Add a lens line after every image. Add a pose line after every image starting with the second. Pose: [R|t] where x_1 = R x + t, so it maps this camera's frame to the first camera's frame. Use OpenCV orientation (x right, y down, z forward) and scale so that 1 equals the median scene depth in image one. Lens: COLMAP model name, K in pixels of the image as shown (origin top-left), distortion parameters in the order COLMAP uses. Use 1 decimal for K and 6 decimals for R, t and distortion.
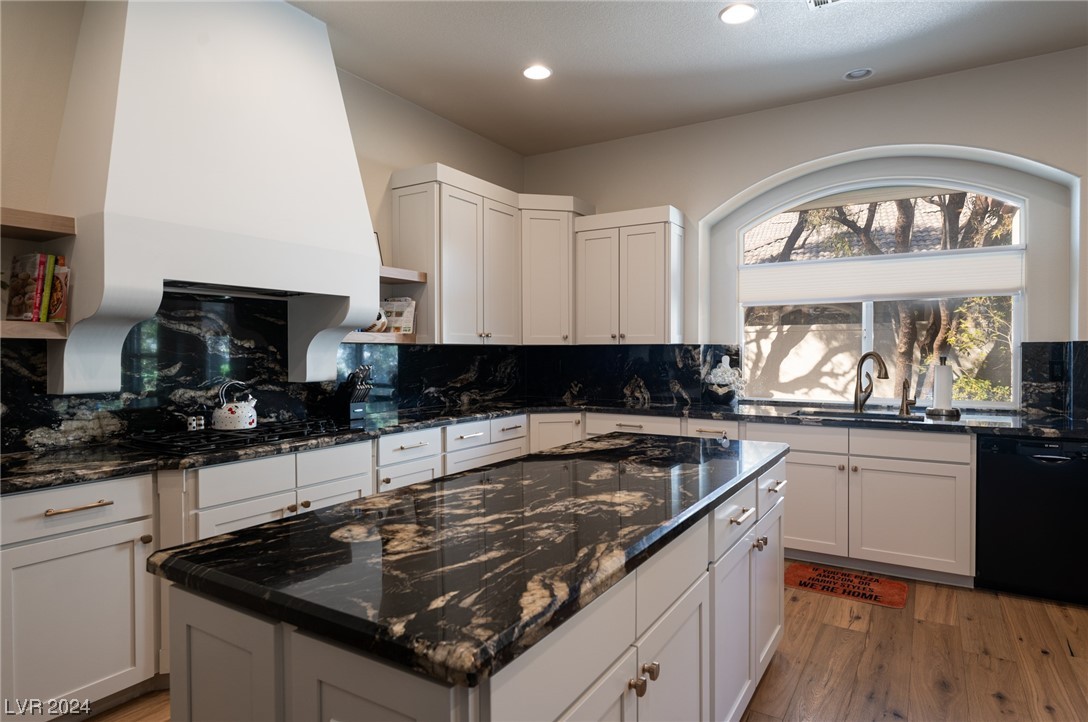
lens RADIAL K [[609.7, 0, 544.0], [0, 609.7, 357.8], [0, 0, 1]] dist [-0.000834, -0.000075]
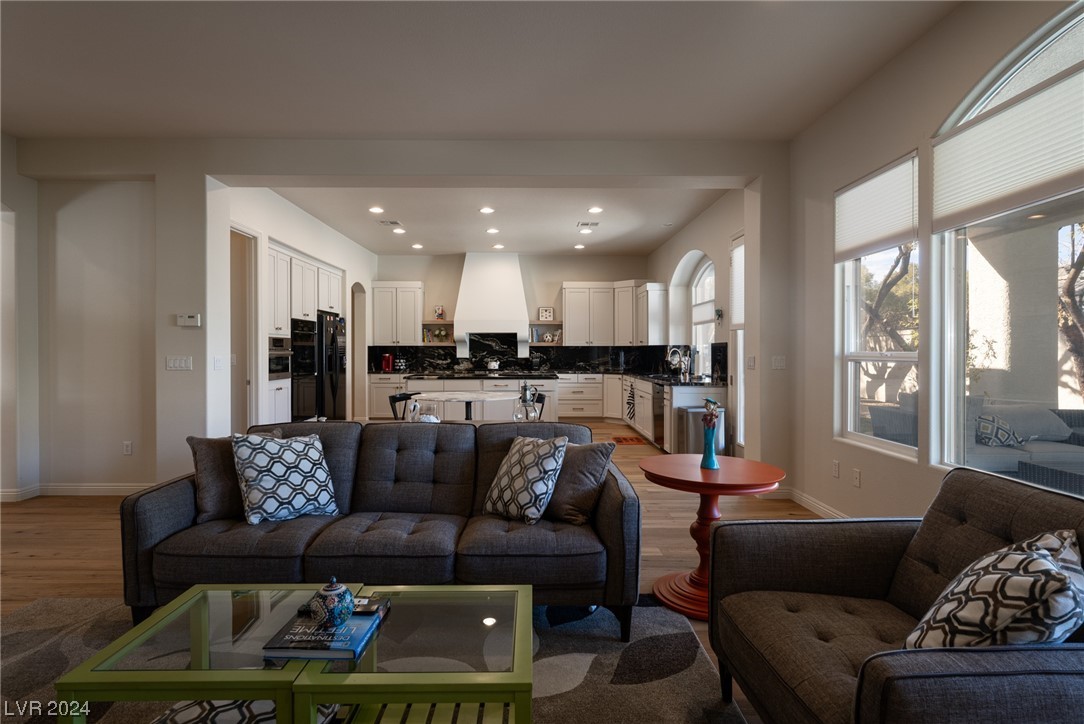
lens RADIAL K [[558.7, 0, 542.5], [0, 558.7, 357.0], [0, 0, 1]] dist [0.001731, 0.000172]
pose [[0.550690, 0.009915, -0.834651, 1.928726], [-0.010888, 0.999930, 0.004694, 0.017002], [0.834639, 0.006503, 0.550760, -0.500673]]
